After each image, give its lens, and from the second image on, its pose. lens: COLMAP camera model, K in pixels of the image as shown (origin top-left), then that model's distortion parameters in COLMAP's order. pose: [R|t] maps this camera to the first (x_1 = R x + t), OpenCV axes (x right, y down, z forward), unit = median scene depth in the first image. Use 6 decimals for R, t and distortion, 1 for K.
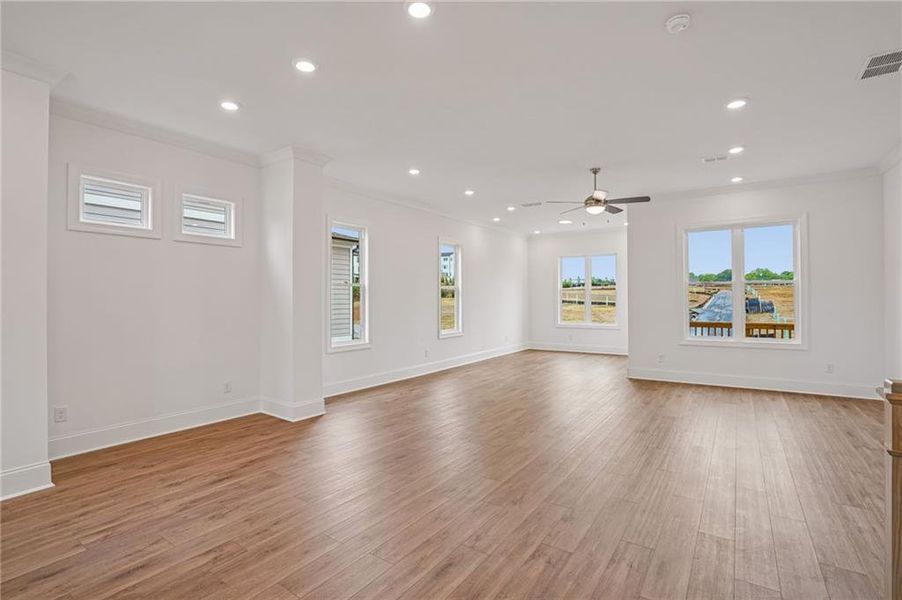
lens RADIAL K [[426.7, 0, 453.9], [0, 426.7, 294.0], [0, 0, 1]] dist [-0.037263, 0.008116]
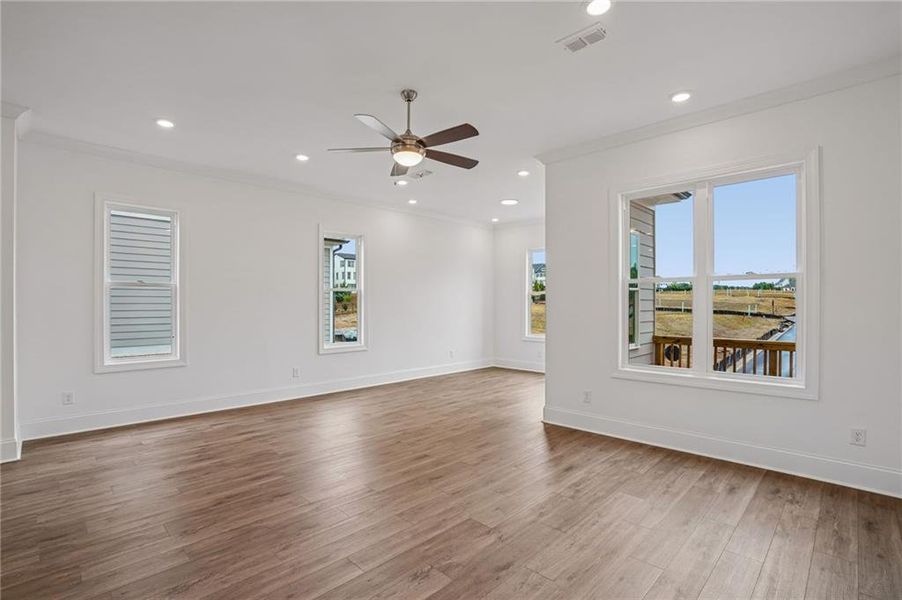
lens RADIAL K [[426.7, 0, 450.4], [0, 426.7, 298.8], [0, 0, 1]] dist [-0.037263, 0.008116]
pose [[0.984246, 0.002533, -0.176786, 0.355220], [-0.002798, 0.999995, -0.001248, 0.003878], [0.176782, 0.001723, 0.984249, 0.286732]]
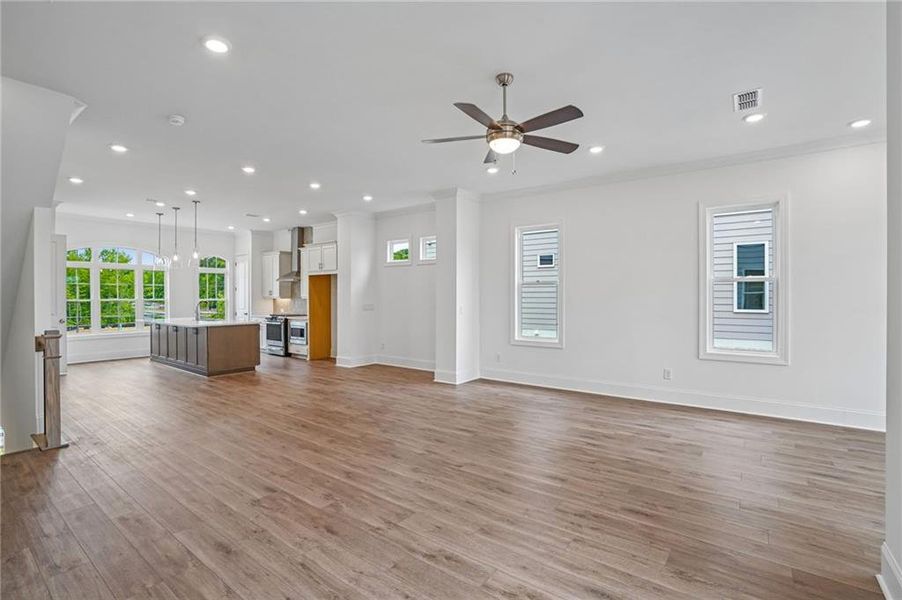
lens RADIAL K [[426.7, 0, 443.4], [0, 426.7, 302.1], [0, 0, 1]] dist [-0.037263, 0.008116]
pose [[-0.058268, 0.015190, -0.998185, 0.648309], [0.012163, 0.999821, 0.014505, 0.005168], [0.998227, -0.011296, -0.058442, 0.668716]]
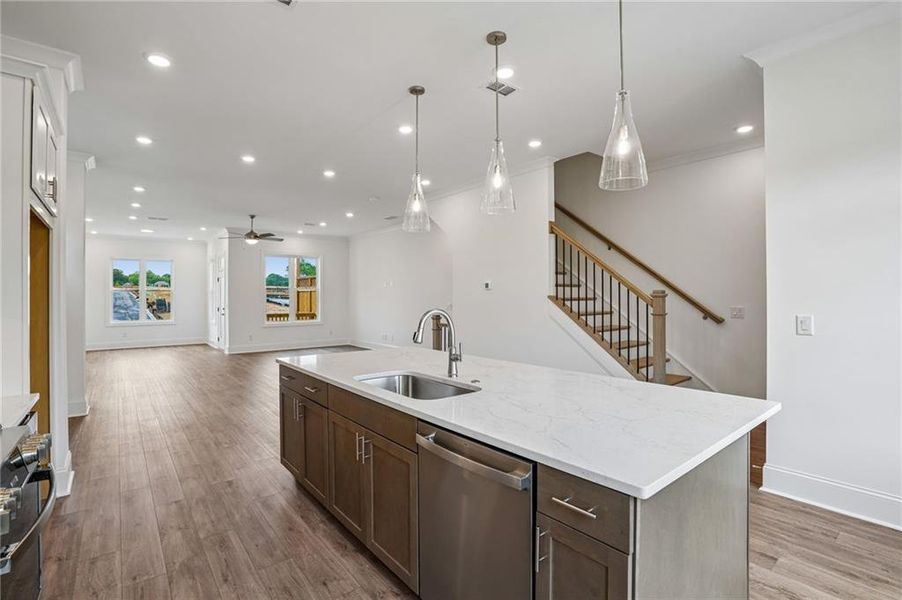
lens RADIAL K [[426.7, 0, 448.4], [0, 426.7, 296.5], [0, 0, 1]] dist [-0.037263, 0.008116]
pose [[0.281842, 0.003591, 0.959454, -0.673433], [-0.008279, 0.999965, -0.001311, 0.000030], [-0.959425, -0.007574, 0.281862, -0.092637]]
